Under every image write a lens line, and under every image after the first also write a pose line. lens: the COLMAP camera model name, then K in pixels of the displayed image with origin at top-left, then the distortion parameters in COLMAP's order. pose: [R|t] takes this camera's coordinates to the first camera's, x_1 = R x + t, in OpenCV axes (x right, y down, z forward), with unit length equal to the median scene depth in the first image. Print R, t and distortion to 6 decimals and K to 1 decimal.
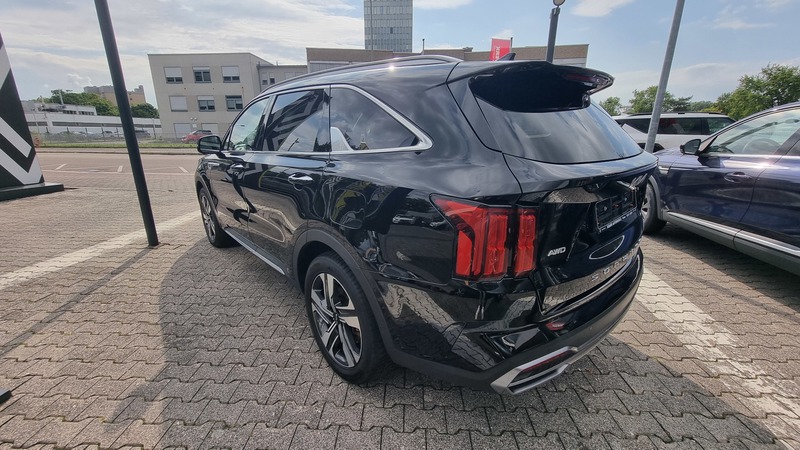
lens RADIAL K [[331.6, 0, 396.6], [0, 331.6, 225.5], [0, 0, 1]] dist [-0.001444, -0.002308]
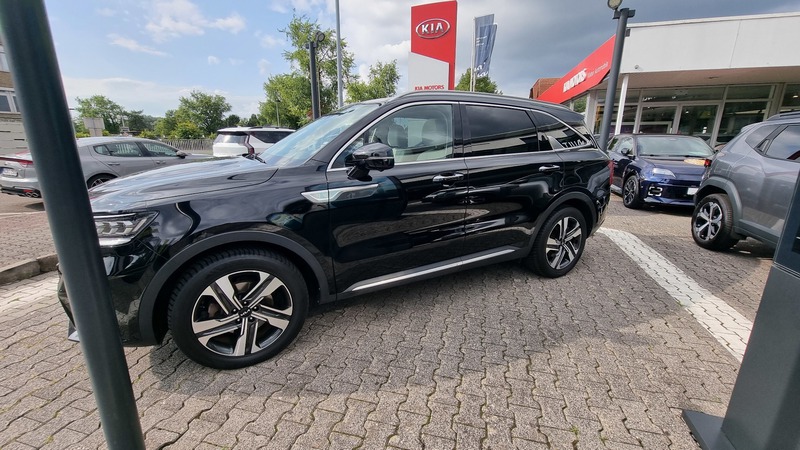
lens RADIAL K [[331.6, 0, 397.6], [0, 331.6, 226.9], [0, 0, 1]] dist [-0.001444, -0.002308]
pose [[0.203580, -0.243021, 0.948418, -1.165591], [0.269957, 0.945085, 0.184220, -0.210157], [-0.941105, 0.218528, 0.258006, 0.781418]]
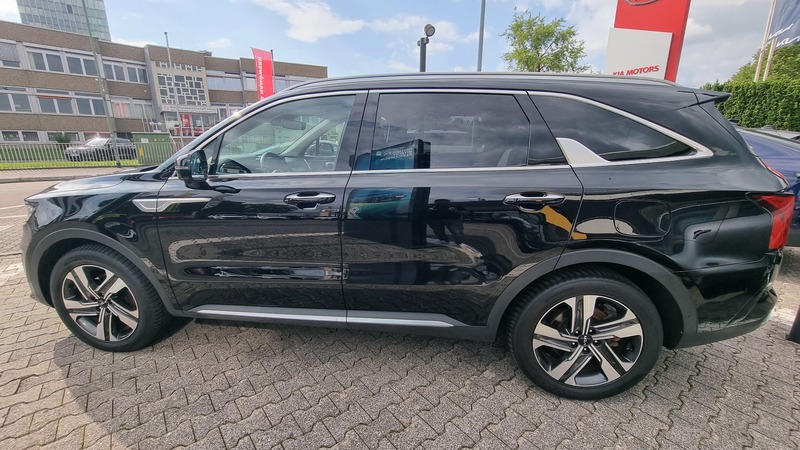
lens RADIAL K [[331.6, 0, 393.5], [0, 331.6, 222.8], [0, 0, 1]] dist [-0.001444, -0.002308]
pose [[0.748567, -0.155467, 0.644575, -0.657233], [0.181086, 0.983102, 0.026816, -0.097154], [-0.637852, 0.096650, 0.764070, 0.346530]]
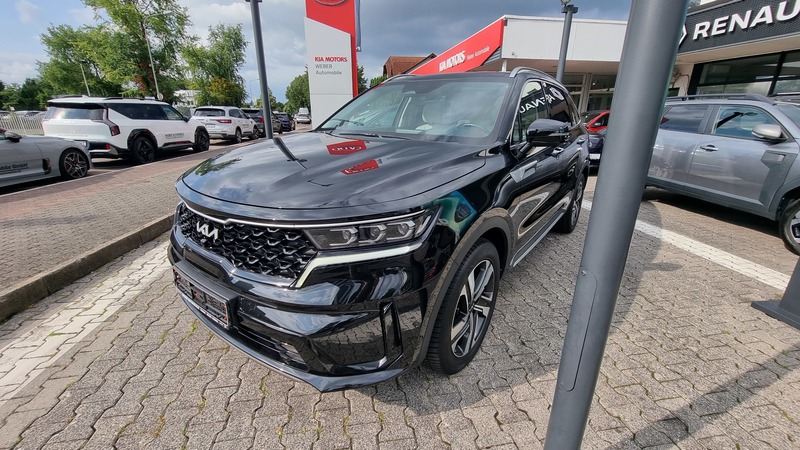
lens RADIAL K [[331.6, 0, 400.8], [0, 331.6, 226.6], [0, 0, 1]] dist [-0.001444, -0.002308]
pose [[-0.217176, -0.304919, 0.927286, -1.137560], [0.267678, 0.894940, 0.356974, -0.377208], [-0.938714, 0.325740, -0.112739, 1.358416]]
